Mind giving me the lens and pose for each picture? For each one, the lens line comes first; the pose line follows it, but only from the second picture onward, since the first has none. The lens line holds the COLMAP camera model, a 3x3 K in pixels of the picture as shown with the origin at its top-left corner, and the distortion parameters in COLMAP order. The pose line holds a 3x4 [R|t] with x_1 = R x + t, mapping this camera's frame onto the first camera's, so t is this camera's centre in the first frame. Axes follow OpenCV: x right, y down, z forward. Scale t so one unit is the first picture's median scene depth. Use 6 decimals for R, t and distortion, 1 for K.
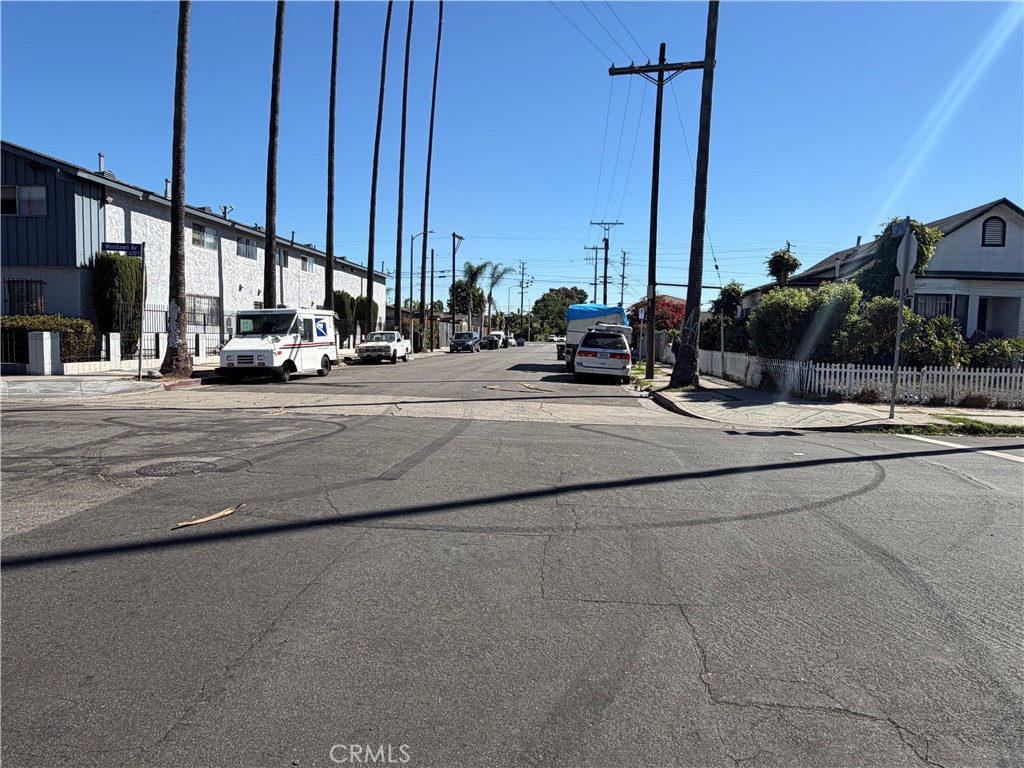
lens RADIAL K [[657.4, 0, 520.5], [0, 657.4, 380.9], [0, 0, 1]] dist [-0.000876, 0.002193]
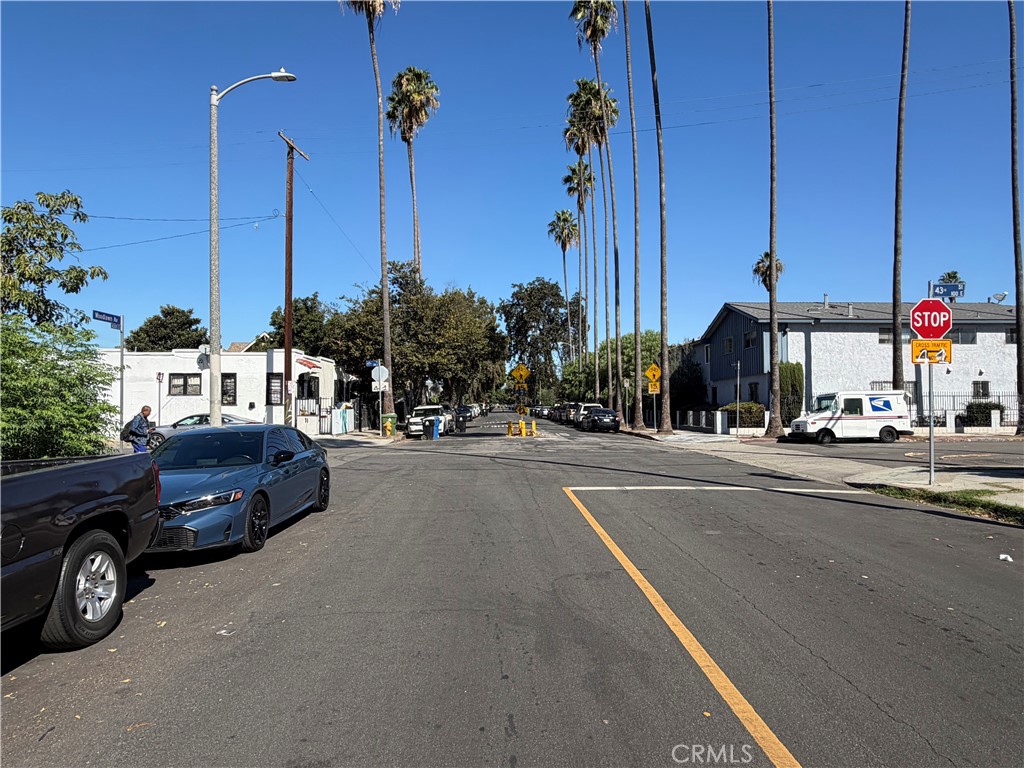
lens RADIAL K [[657.4, 0, 514.7], [0, 657.4, 385.4], [0, 0, 1]] dist [-0.000876, 0.002193]
pose [[0.111815, -0.056344, -0.992130, 1.012903], [-0.060315, 0.996166, -0.063371, 0.006634], [0.991897, 0.066926, 0.107988, 0.178689]]
